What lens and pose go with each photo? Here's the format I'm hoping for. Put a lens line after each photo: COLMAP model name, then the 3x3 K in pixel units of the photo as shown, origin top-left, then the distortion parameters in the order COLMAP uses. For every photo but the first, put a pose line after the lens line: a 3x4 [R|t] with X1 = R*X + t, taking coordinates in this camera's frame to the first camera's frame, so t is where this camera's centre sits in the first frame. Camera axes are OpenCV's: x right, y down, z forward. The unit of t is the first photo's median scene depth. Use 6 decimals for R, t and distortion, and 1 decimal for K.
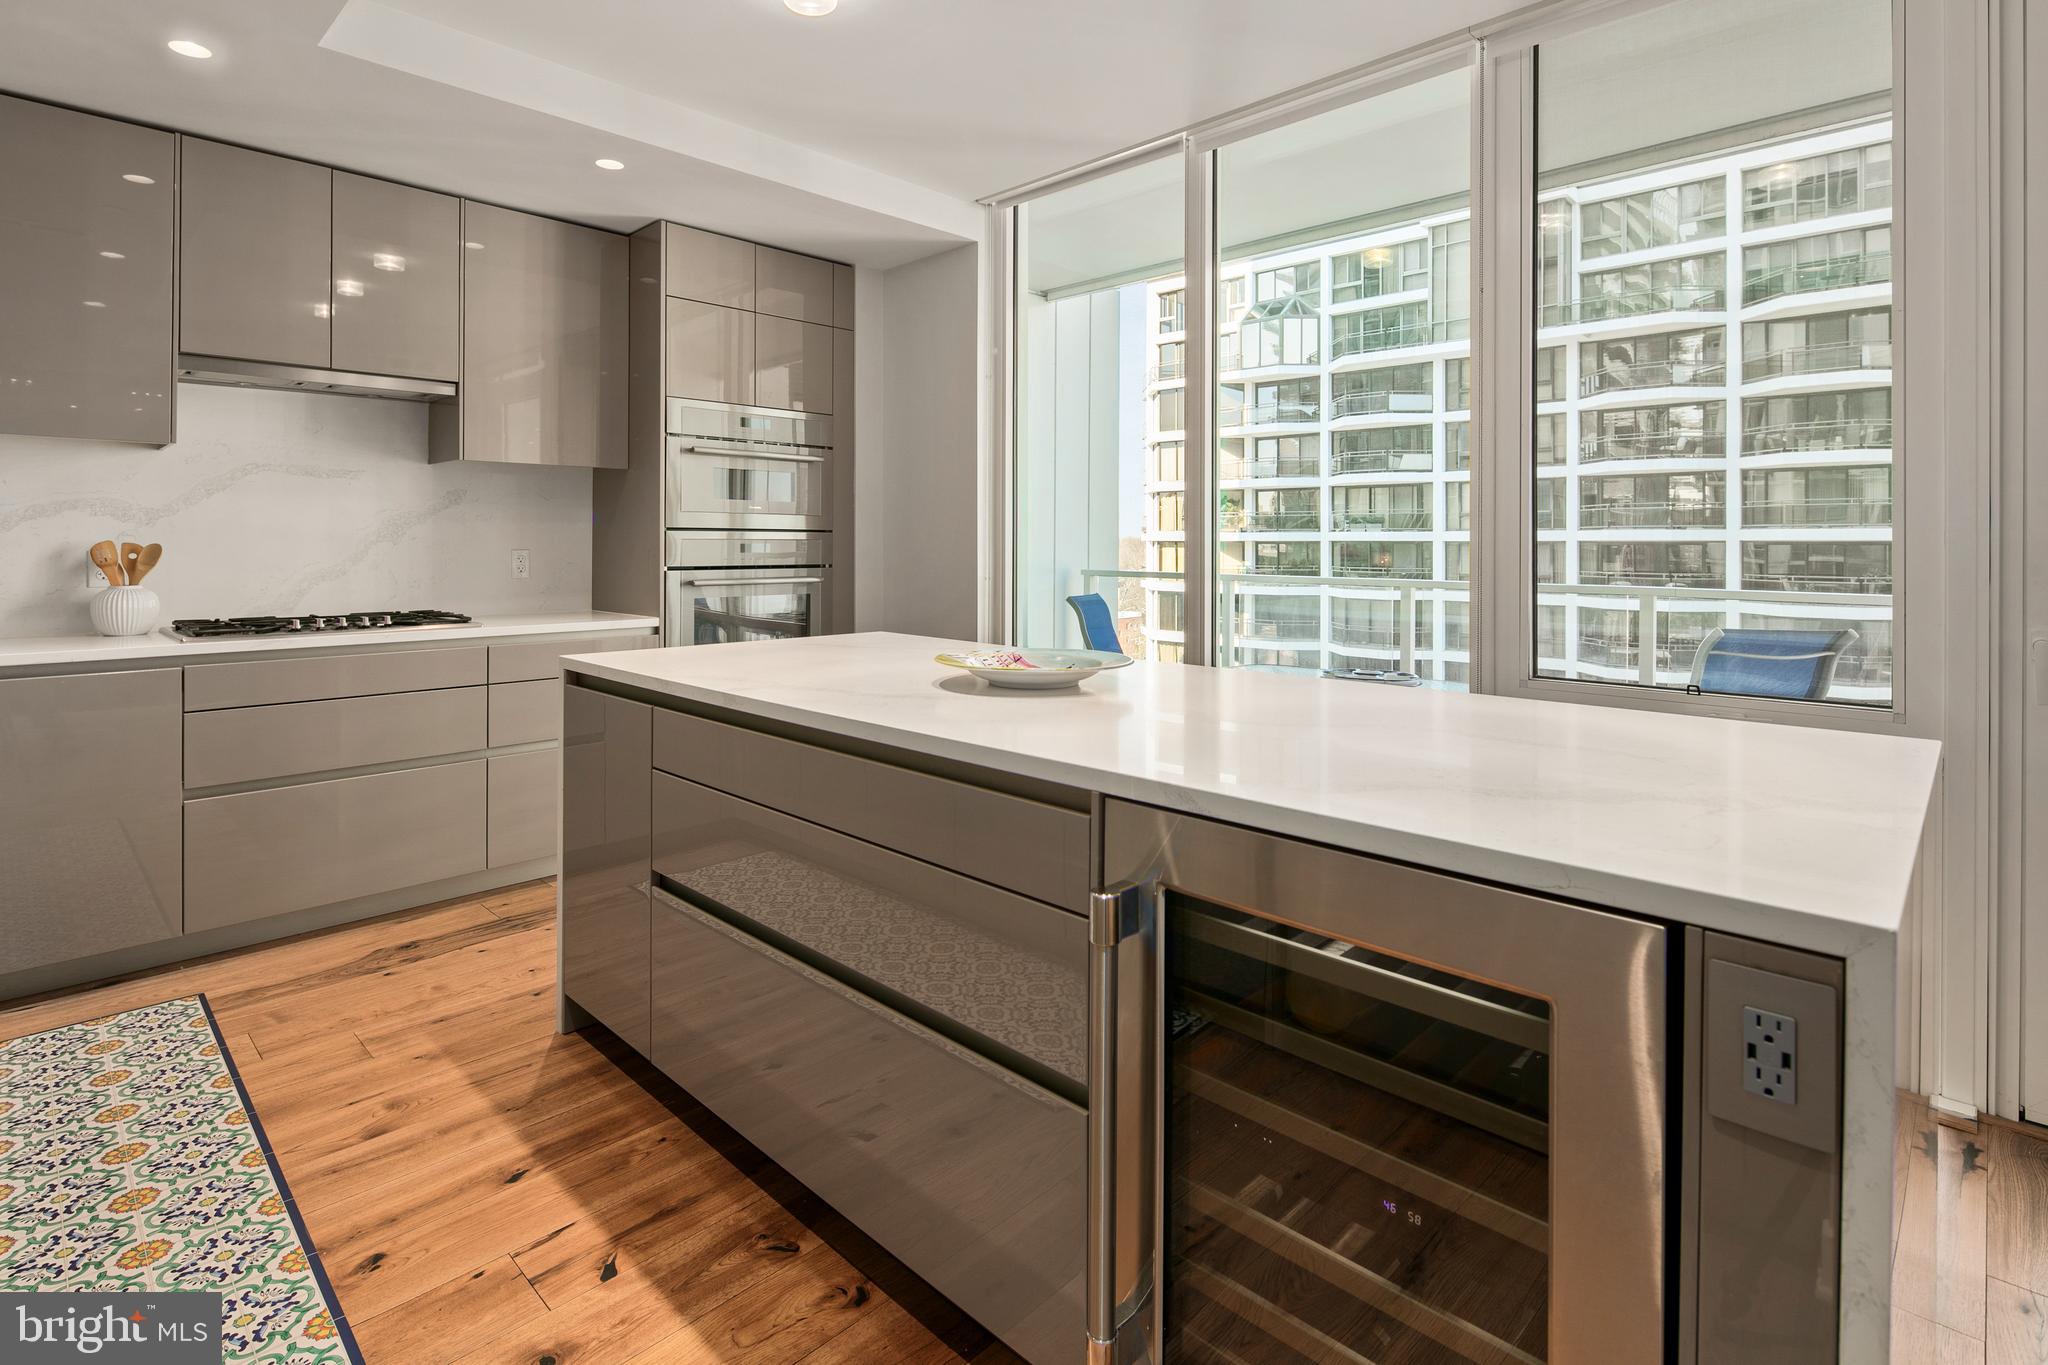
lens RADIAL K [[1000.5, 0, 1021.3], [0, 1000.5, 542.2], [0, 0, 1]] dist [0.003918, -0.002735]
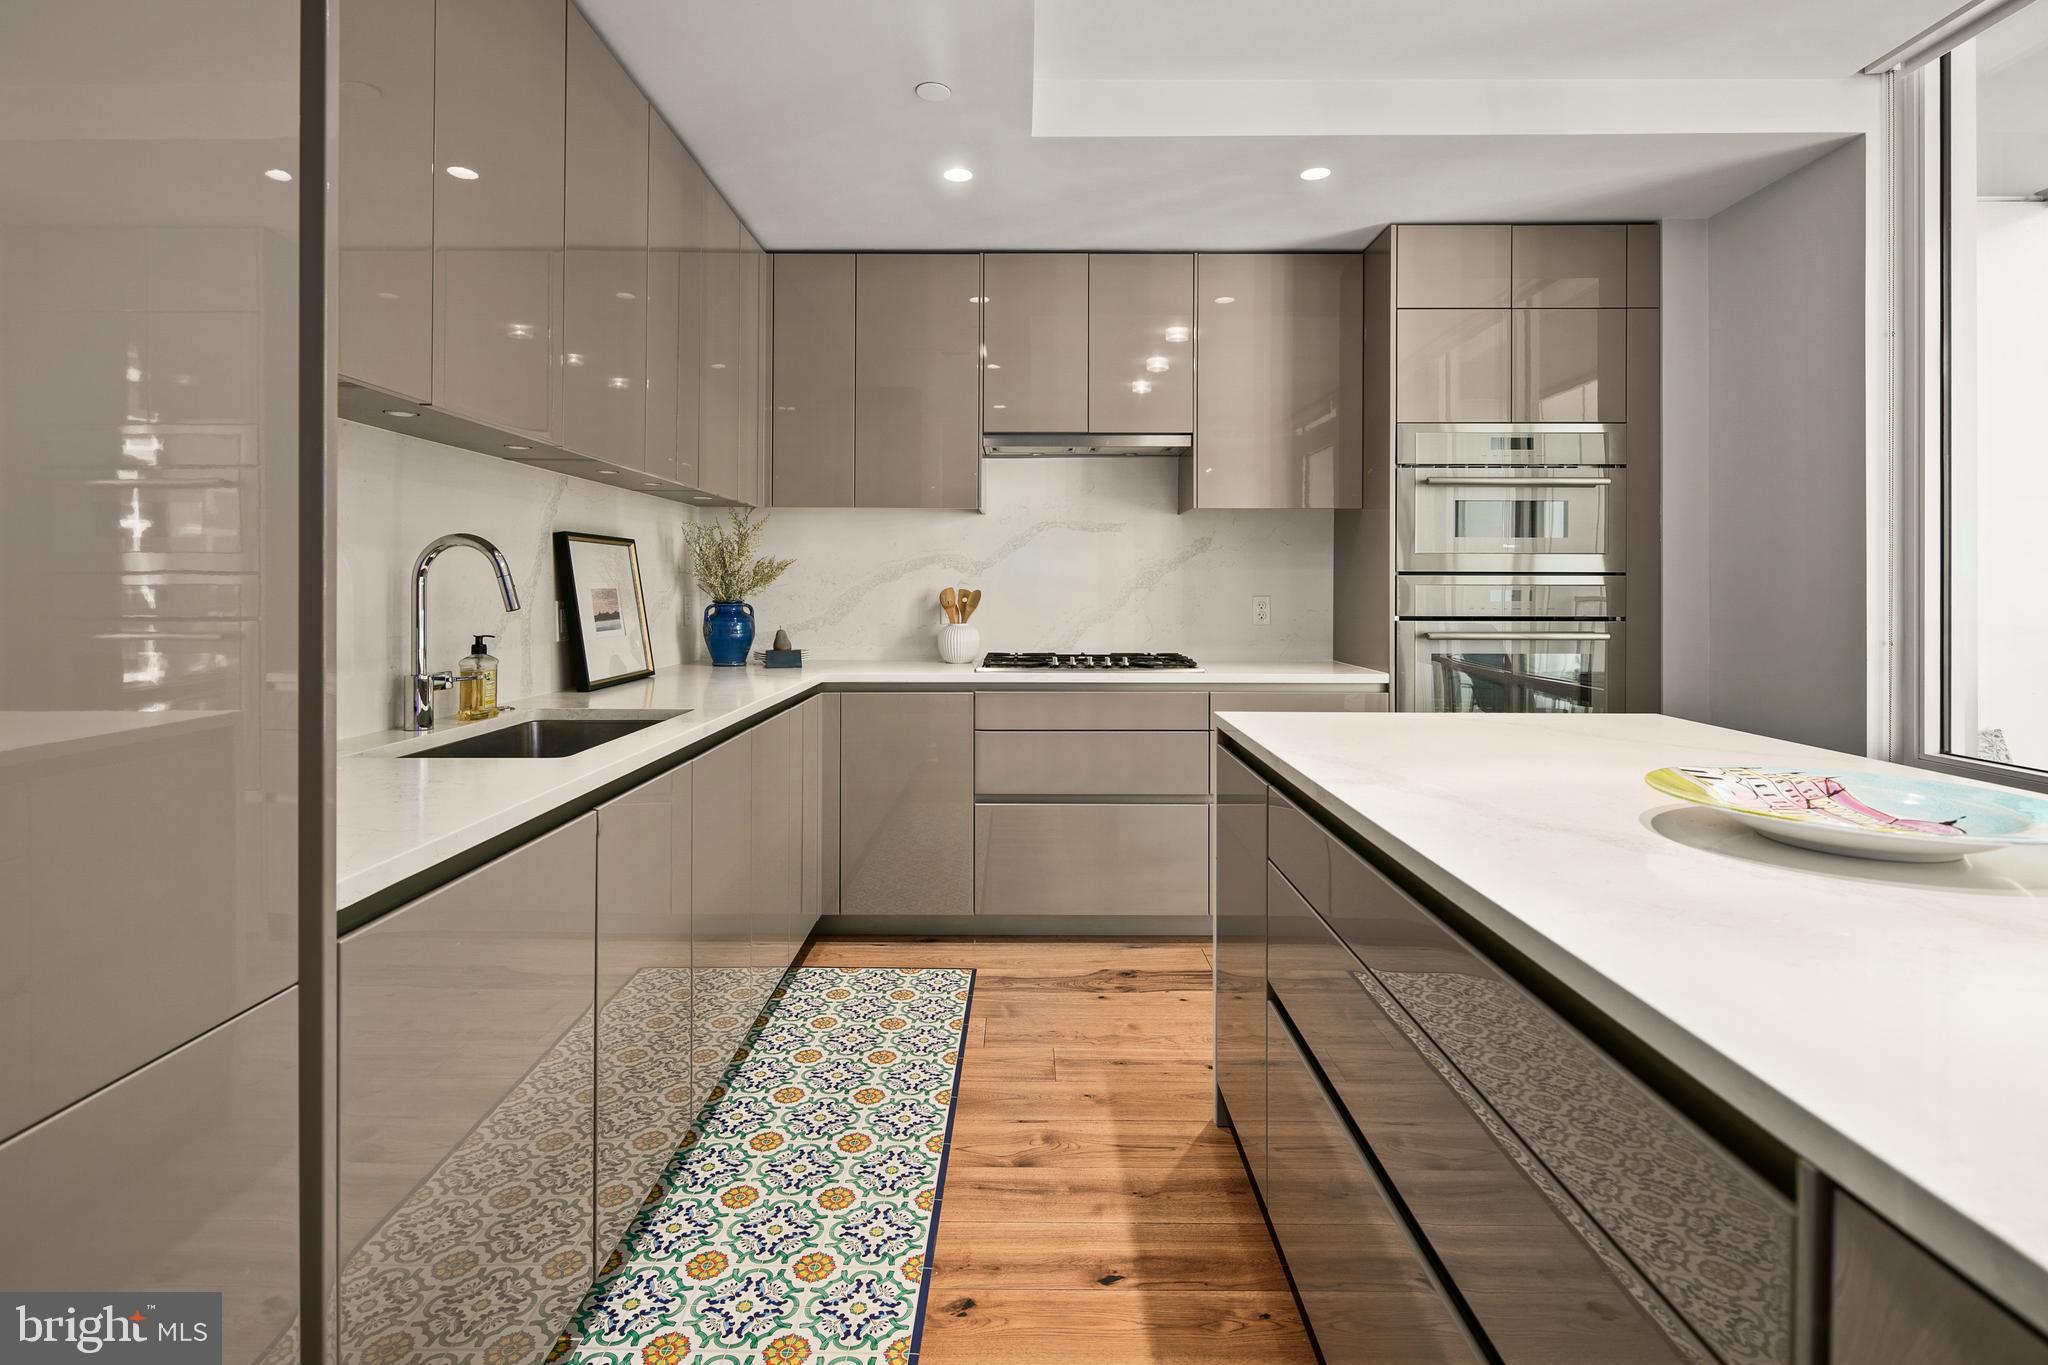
lens RADIAL K [[1000.5, 0, 1012.8], [0, 1000.5, 586.4], [0, 0, 1]] dist [0.003918, -0.002735]
pose [[0.689244, -0.002023, -0.724526, 0.053396], [0.001469, 0.999998, -0.001394, -0.001131], [0.724527, -0.000104, 0.689246, 0.156616]]
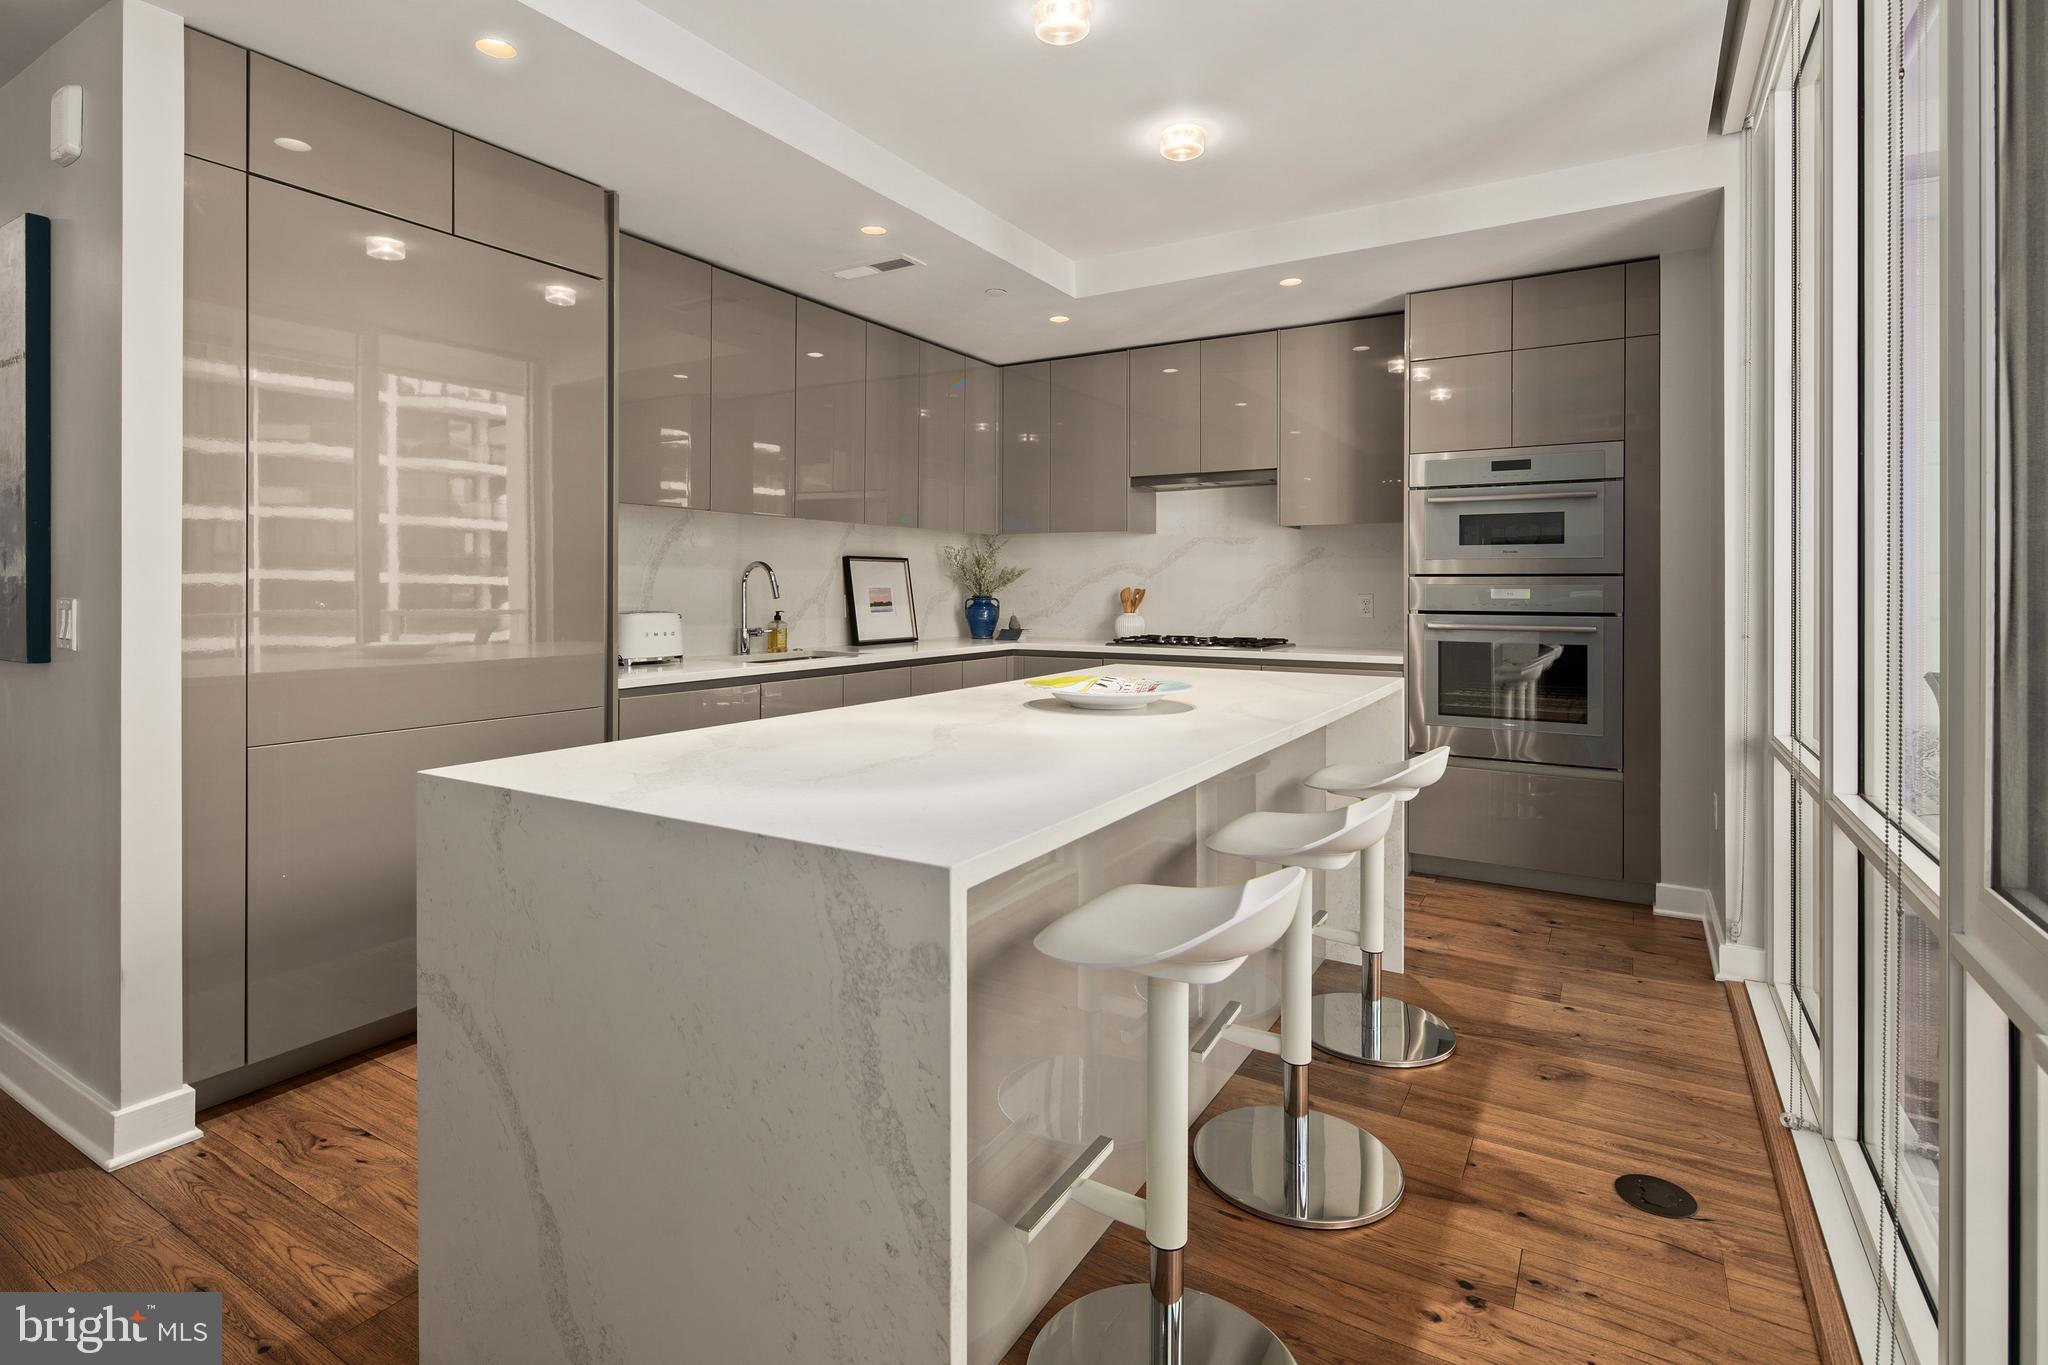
lens RADIAL K [[1000.5, 0, 1030.1], [0, 1000.5, 591.5], [0, 0, 1]] dist [0.003918, -0.002735]
pose [[0.226485, 0.002511, -0.974012, 0.655682], [0.000796, 0.999996, 0.002763, 0.000313], [0.974014, -0.001401, 0.226482, 0.371732]]
